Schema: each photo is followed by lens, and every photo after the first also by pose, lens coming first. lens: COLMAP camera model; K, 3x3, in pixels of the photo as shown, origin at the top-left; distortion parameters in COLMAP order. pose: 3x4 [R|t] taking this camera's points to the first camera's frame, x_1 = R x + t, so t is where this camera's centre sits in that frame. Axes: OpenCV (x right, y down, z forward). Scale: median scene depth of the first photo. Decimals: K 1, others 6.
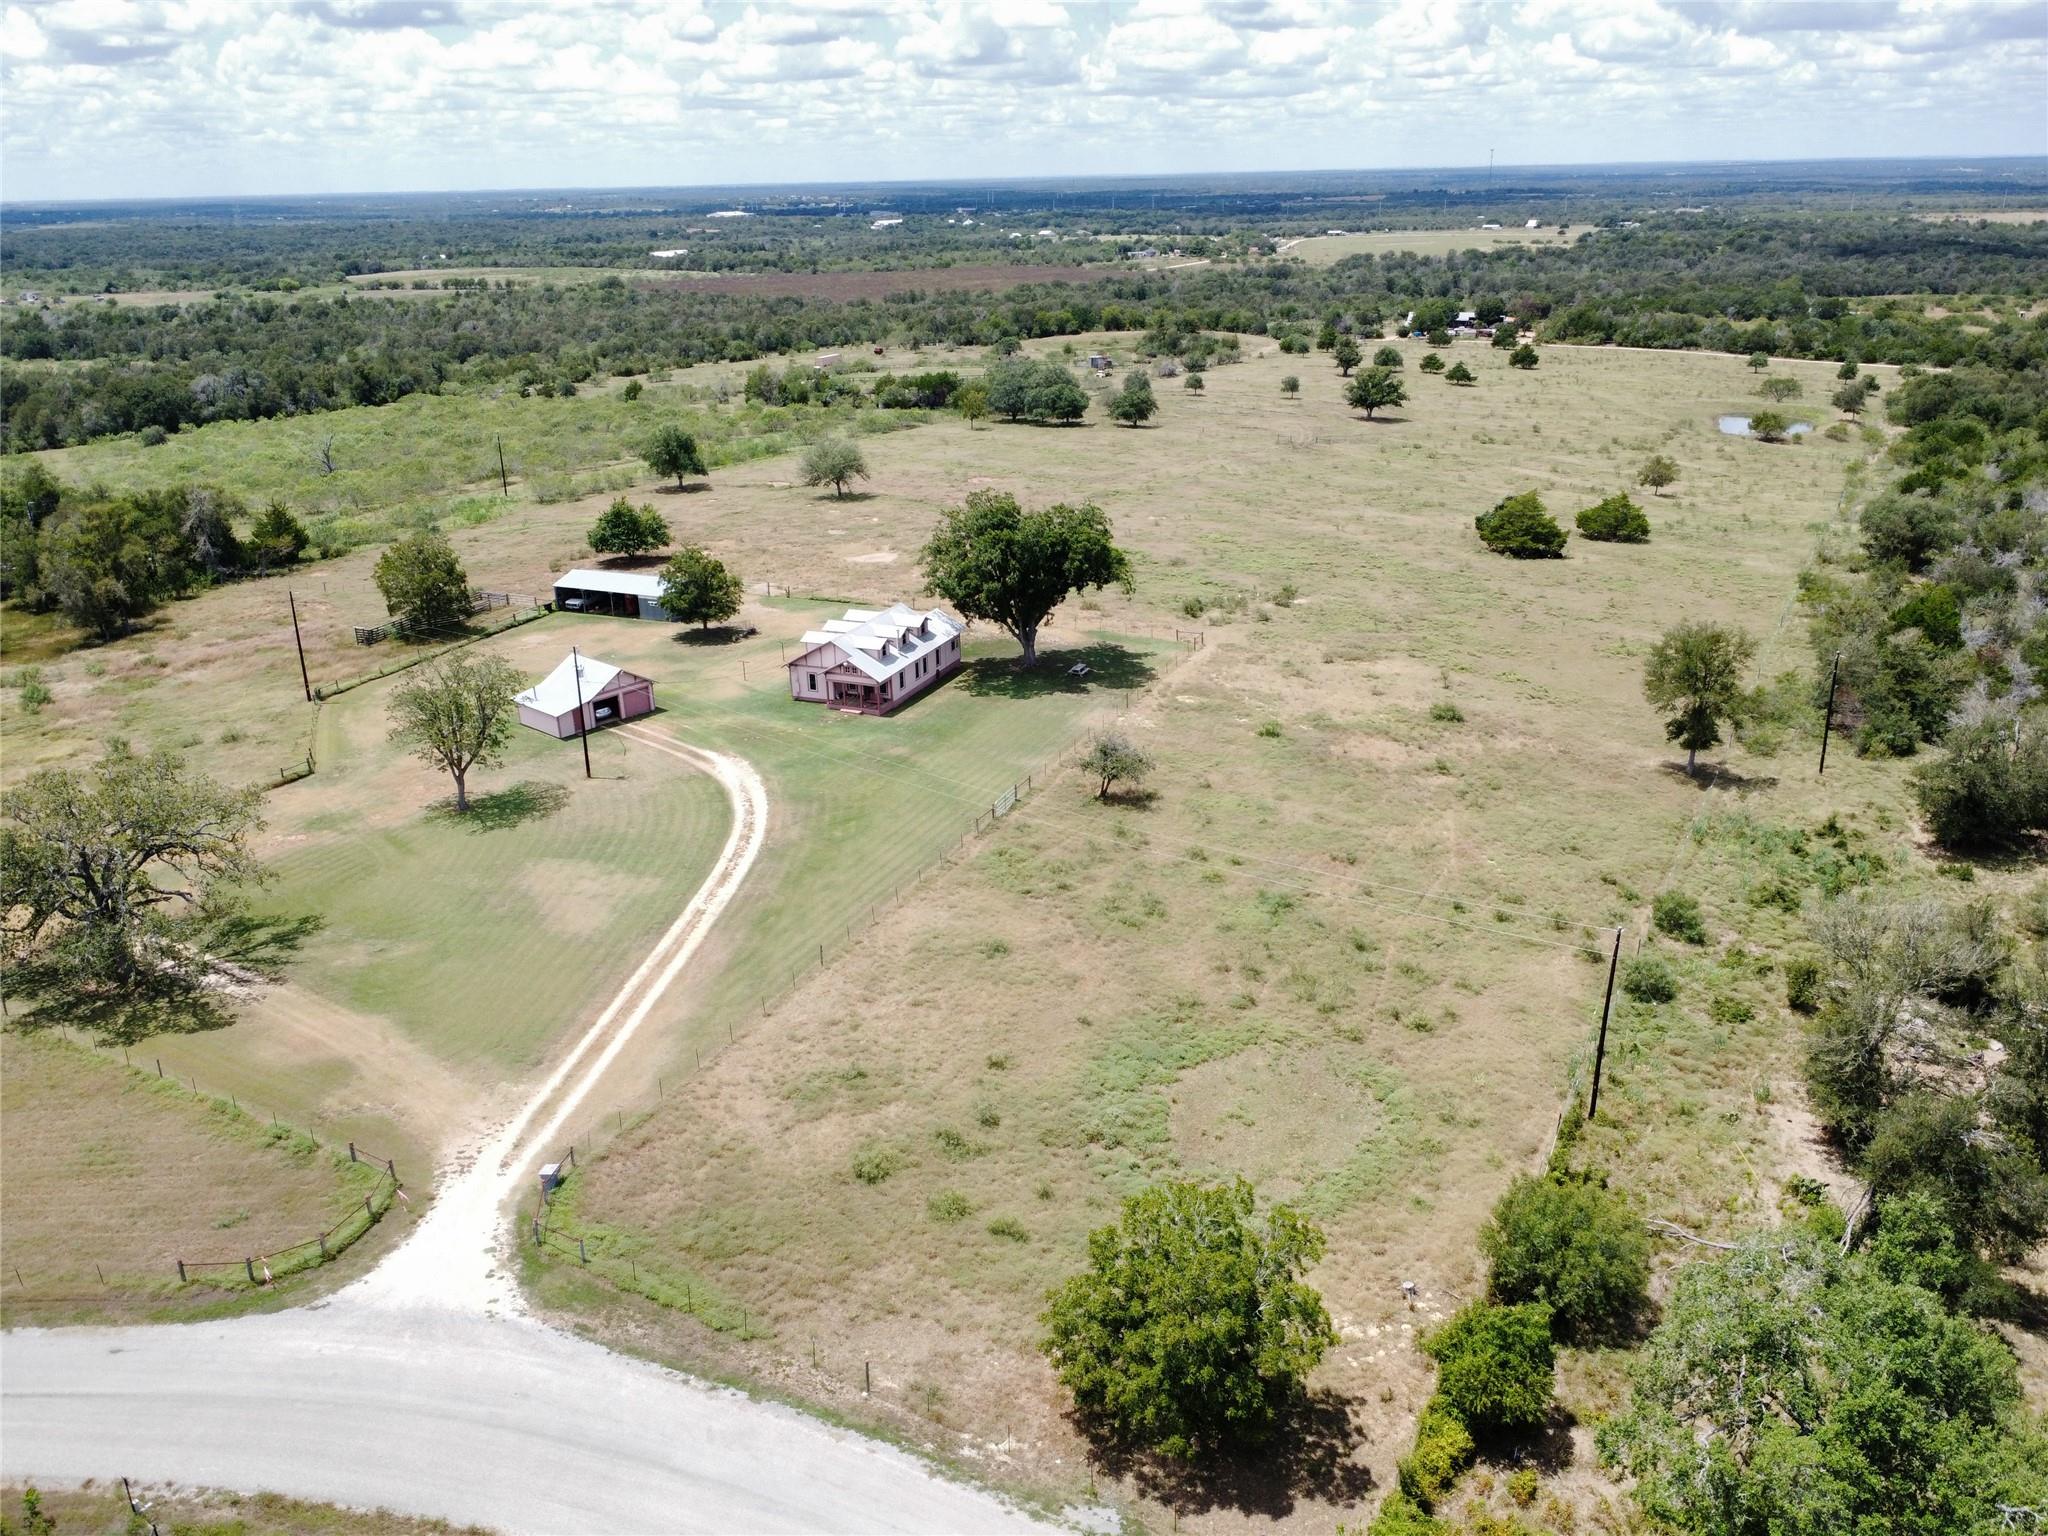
lens RADIAL K [[1536.2, 0, 1027.1], [0, 1536.2, 755.0], [0, 0, 1]] dist [0.004565, -0.004021]
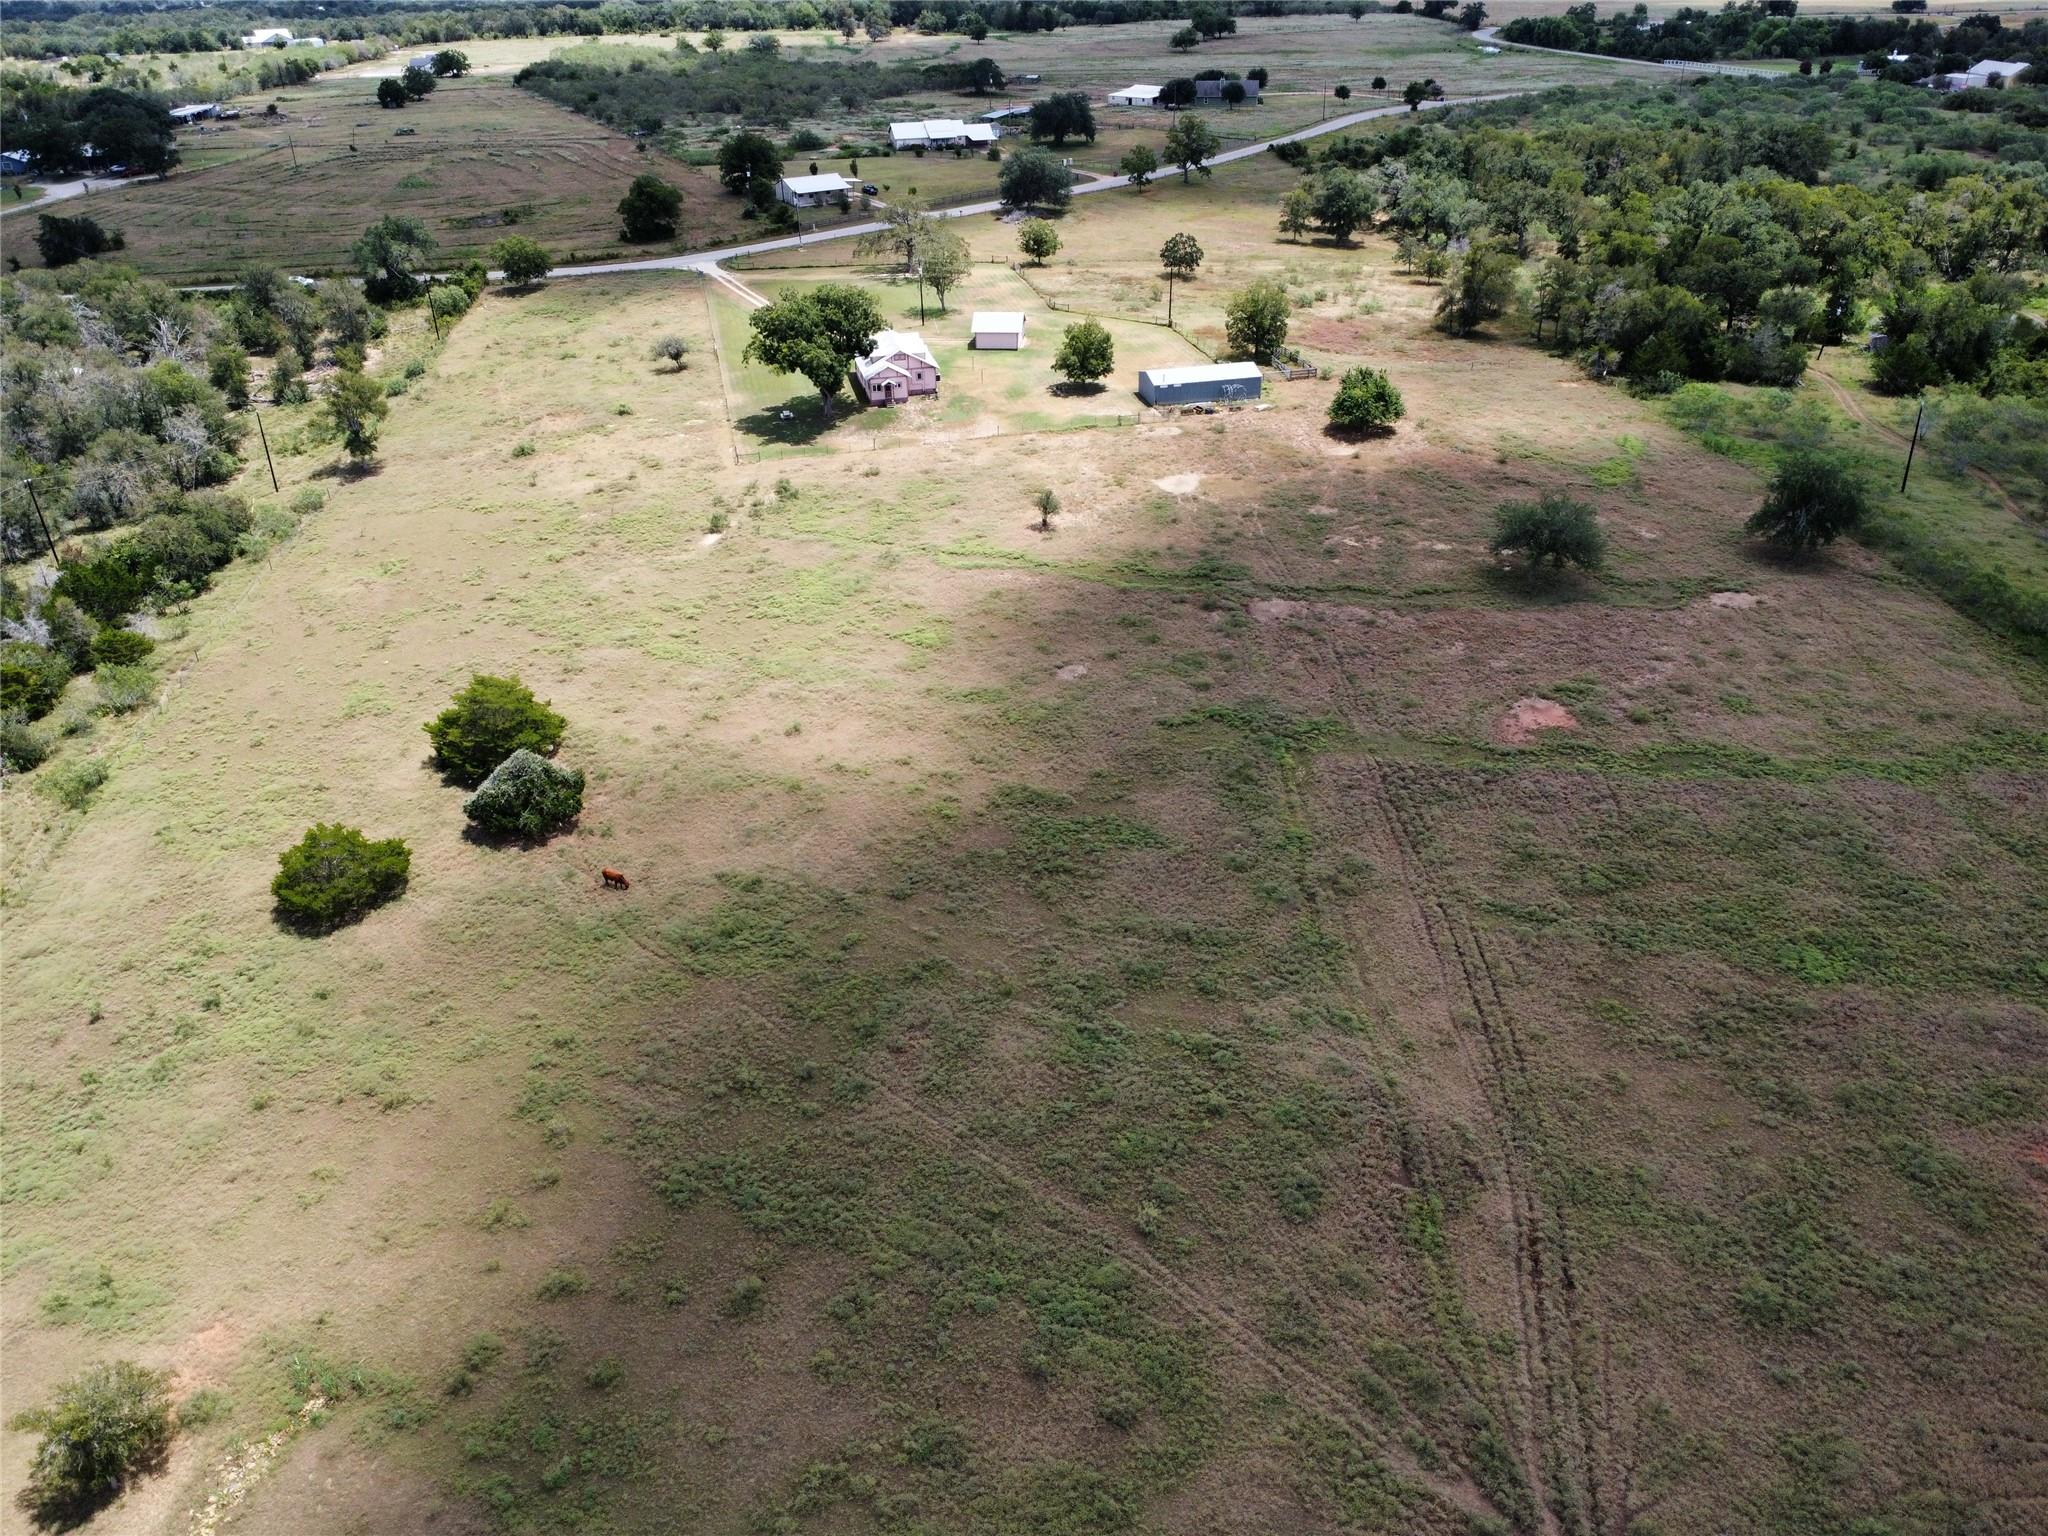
lens RADIAL K [[1501.8, 0, 1024.3], [0, 1501.8, 801.8], [0, 0, 1]] dist [0.019578, -0.025489]
pose [[-0.809898, 0.332628, -0.483140, 0.467173], [-0.171953, 0.652847, 0.737714, -0.639951], [0.560801, 0.680551, -0.471543, 1.468778]]
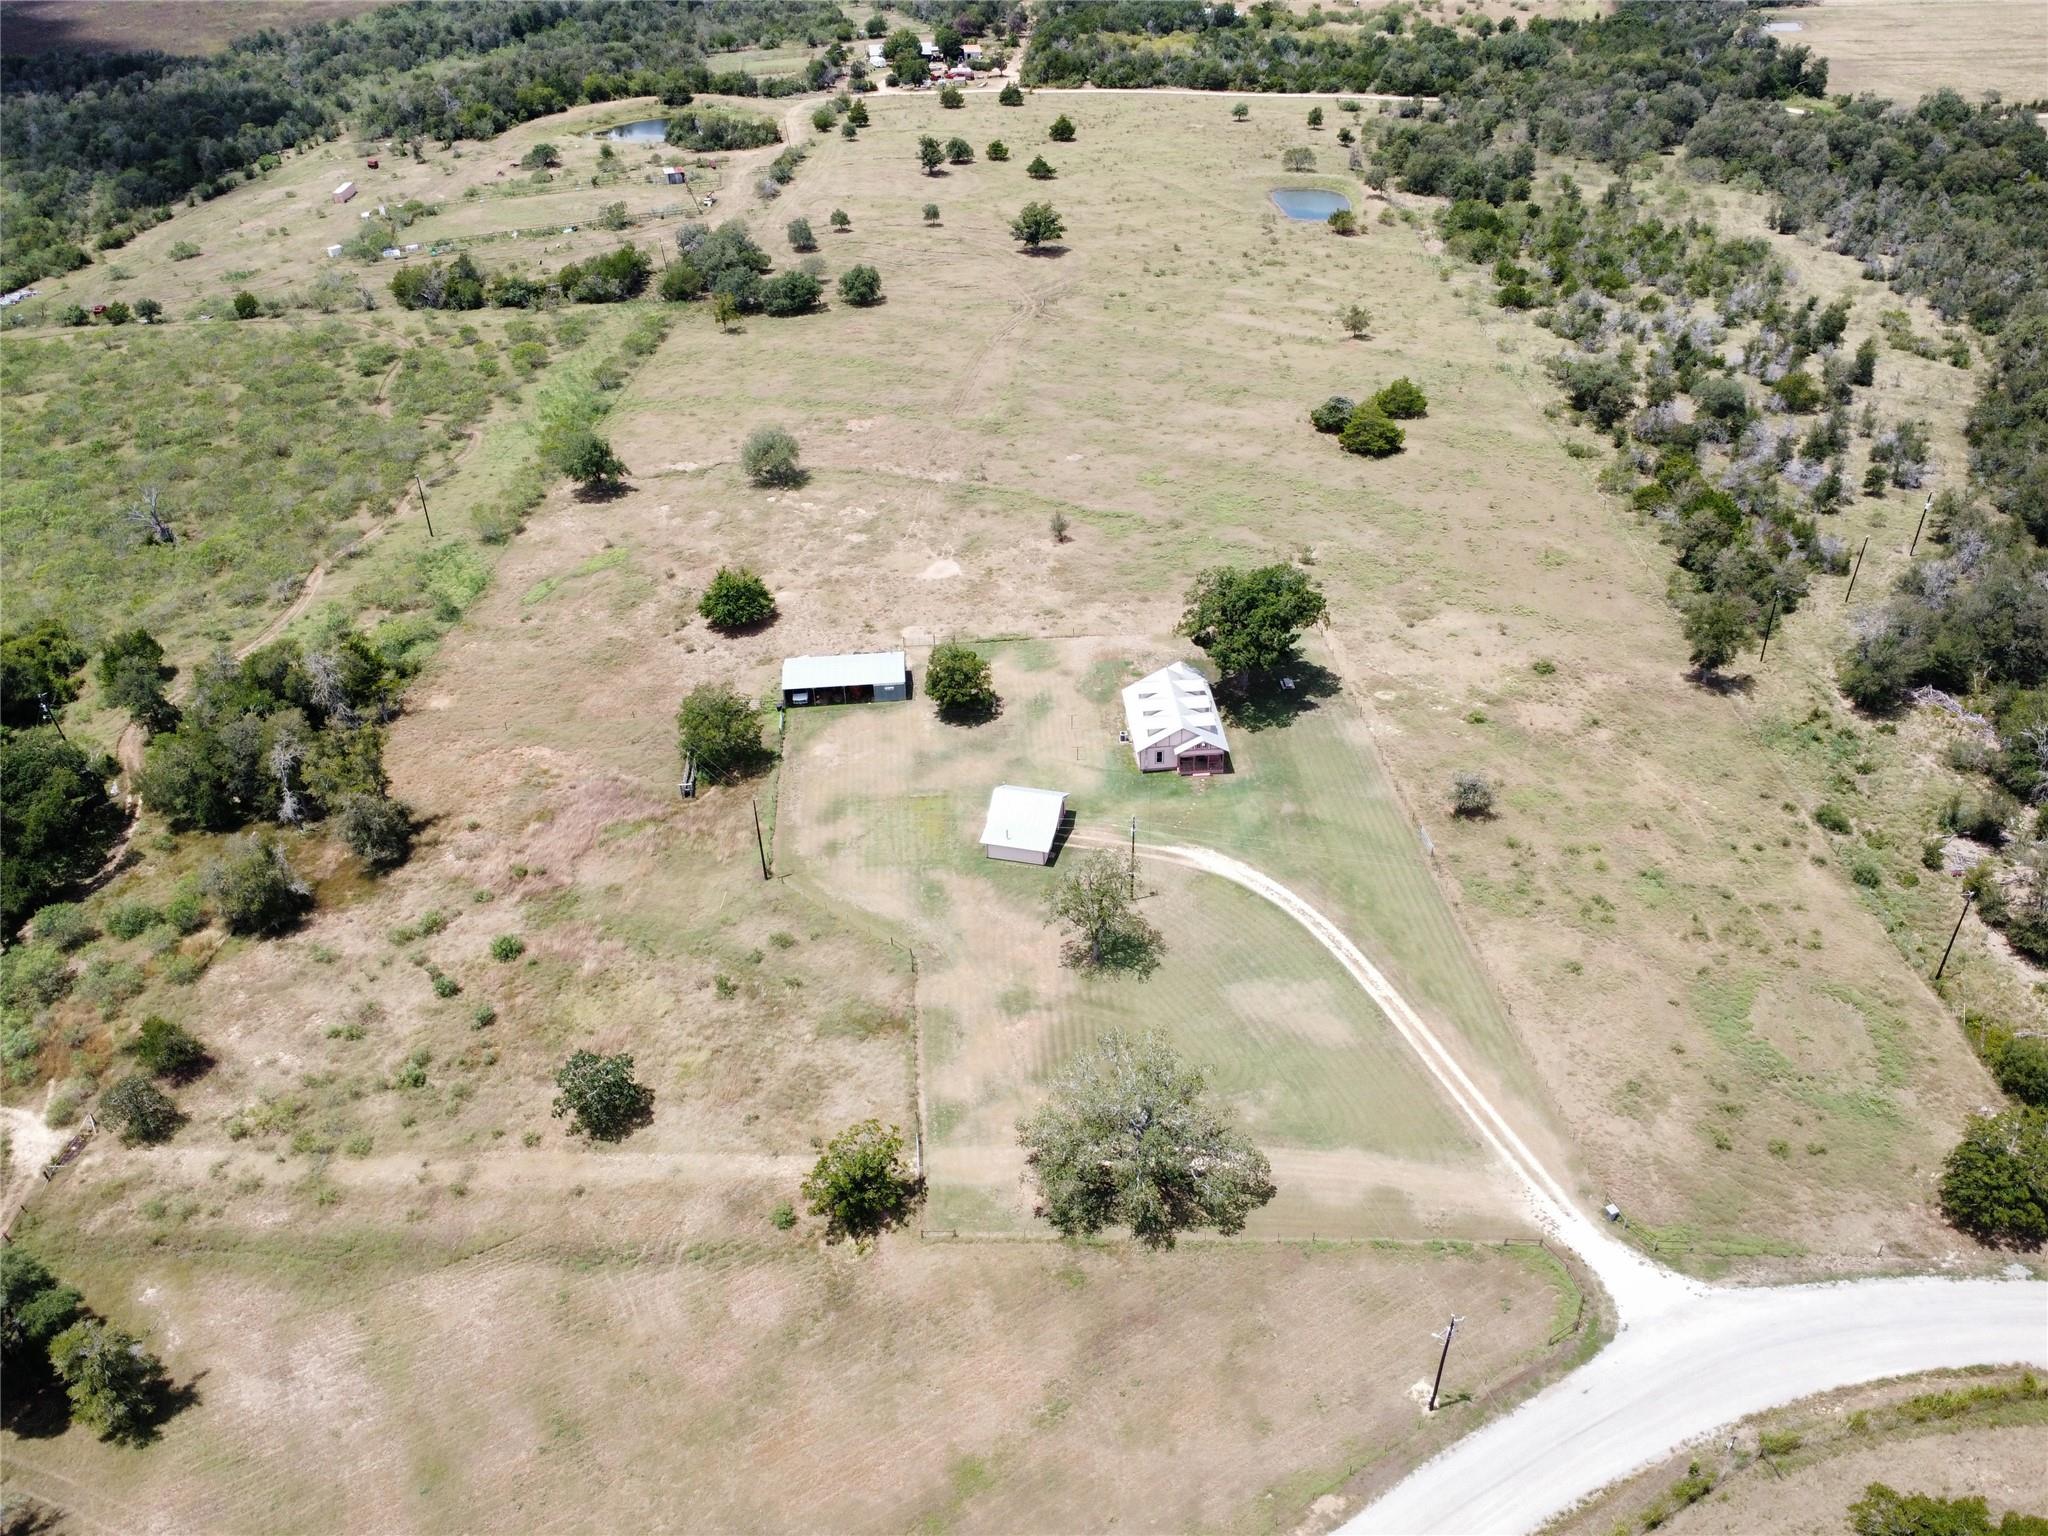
lens RADIAL K [[1536.2, 0, 1027.1], [0, 1536.2, 755.0], [0, 0, 1]] dist [0.004565, -0.004021]
pose [[0.887696, -0.261816, 0.378747, -0.501408], [0.168373, 0.950206, 0.262220, -0.280528], [-0.428541, -0.169000, 0.887576, -0.069350]]
